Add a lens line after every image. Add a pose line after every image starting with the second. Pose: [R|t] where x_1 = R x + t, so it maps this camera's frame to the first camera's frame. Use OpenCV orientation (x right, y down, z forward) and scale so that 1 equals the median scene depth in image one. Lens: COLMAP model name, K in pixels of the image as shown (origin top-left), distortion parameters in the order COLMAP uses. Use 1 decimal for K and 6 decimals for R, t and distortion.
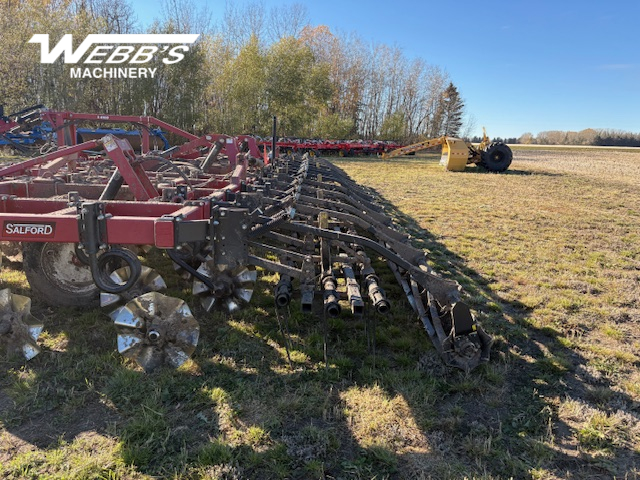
lens RADIAL K [[480.4, 0, 317.8], [0, 480.4, 237.0], [0, 0, 1]] dist [0.040094, -0.030301]
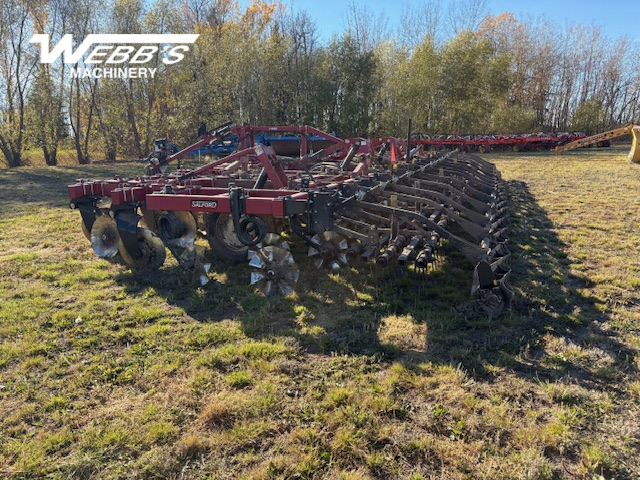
lens RADIAL K [[480.4, 0, 320.1], [0, 480.4, 240.3], [0, 0, 1]] dist [0.040094, -0.030301]
pose [[0.936511, 0.028883, -0.349446, 0.118594], [-0.026054, 0.999579, 0.012793, 0.024970], [0.349669, -0.002876, 0.936869, -0.134666]]
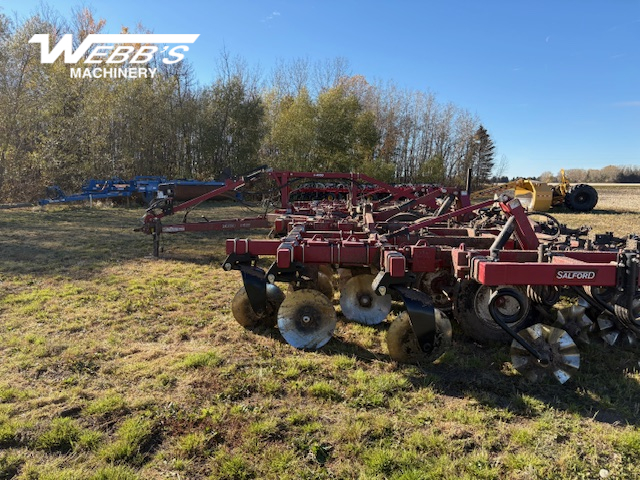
lens RADIAL K [[480.4, 0, 320.5], [0, 480.4, 245.8], [0, 0, 1]] dist [0.040094, -0.030301]
pose [[0.999415, -0.020992, -0.027015, -0.411693], [0.019055, 0.997359, -0.070085, -0.005421], [0.028415, 0.069529, 0.997175, -0.094723]]
